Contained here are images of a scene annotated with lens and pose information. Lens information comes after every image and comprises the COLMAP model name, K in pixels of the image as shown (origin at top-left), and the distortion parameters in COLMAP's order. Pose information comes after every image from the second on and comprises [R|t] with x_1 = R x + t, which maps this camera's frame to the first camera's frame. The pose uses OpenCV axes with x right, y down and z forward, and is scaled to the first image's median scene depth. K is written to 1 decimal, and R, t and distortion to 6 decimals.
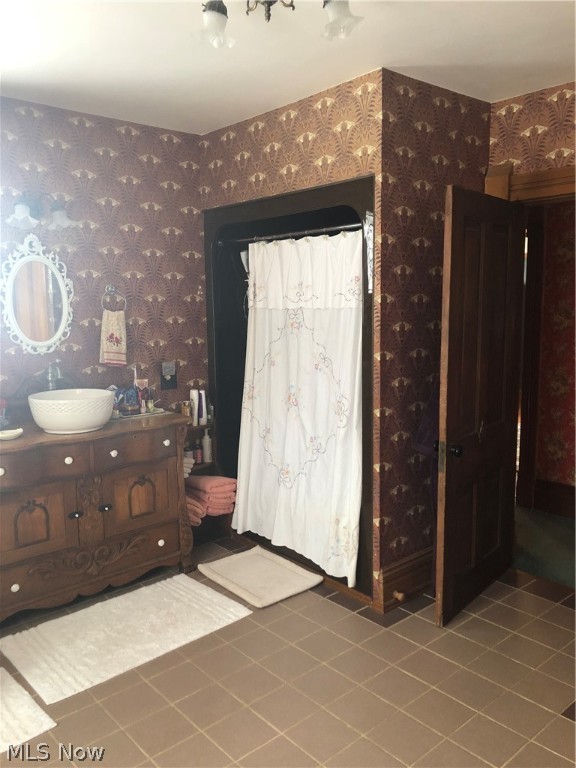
lens RADIAL K [[629.4, 0, 283.4], [0, 629.4, 383.3], [0, 0, 1]] dist [0.034994, -0.022371]
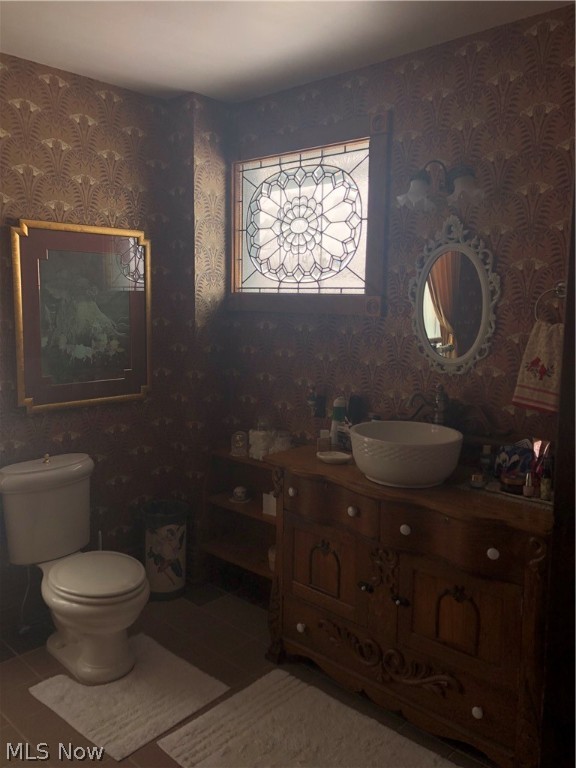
lens RADIAL K [[629.4, 0, 283.2], [0, 629.4, 380.9], [0, 0, 1]] dist [0.034994, -0.022371]
pose [[0.106284, 0.143752, -0.983890, 0.337791], [-0.140085, 0.981790, 0.128313, -0.107436], [0.984419, 0.124191, 0.124486, 0.711938]]
